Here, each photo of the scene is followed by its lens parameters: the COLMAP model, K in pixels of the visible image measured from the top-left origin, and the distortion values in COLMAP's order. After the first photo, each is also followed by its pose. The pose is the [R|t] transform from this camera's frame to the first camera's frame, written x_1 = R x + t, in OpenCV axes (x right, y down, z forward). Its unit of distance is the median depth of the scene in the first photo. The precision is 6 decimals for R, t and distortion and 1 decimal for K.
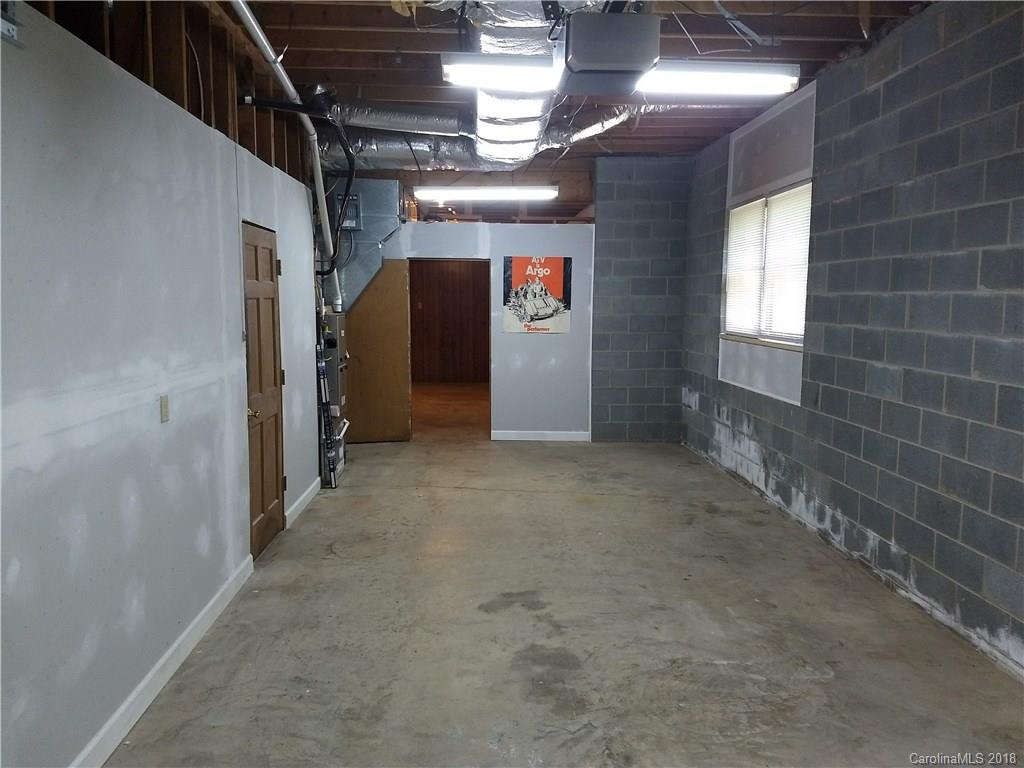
lens RADIAL K [[796.7, 0, 517.6], [0, 796.7, 381.3], [0, 0, 1]] dist [0.258729, -0.500270]
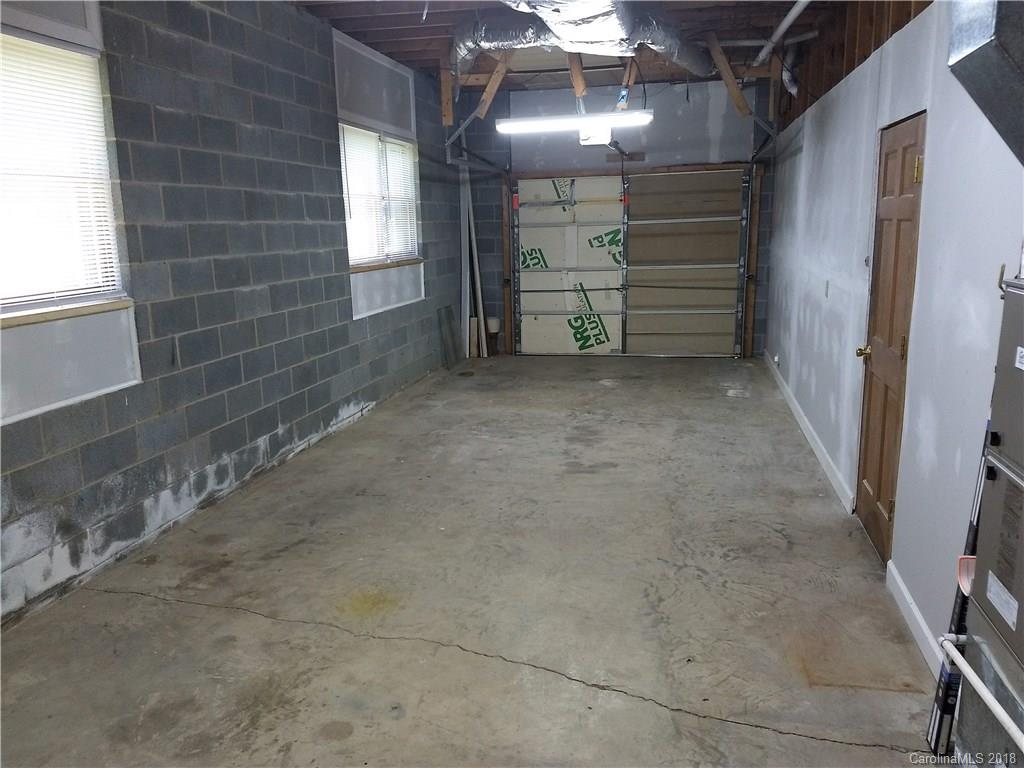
lens RADIAL K [[796.7, 0, 517.6], [0, 796.7, 381.3], [0, 0, 1]] dist [0.258729, -0.500270]
pose [[-0.966843, -0.036796, 0.252708, -0.204391], [0.040270, 0.955216, 0.293158, -0.222372], [-0.252177, 0.293614, -0.922061, 2.093060]]
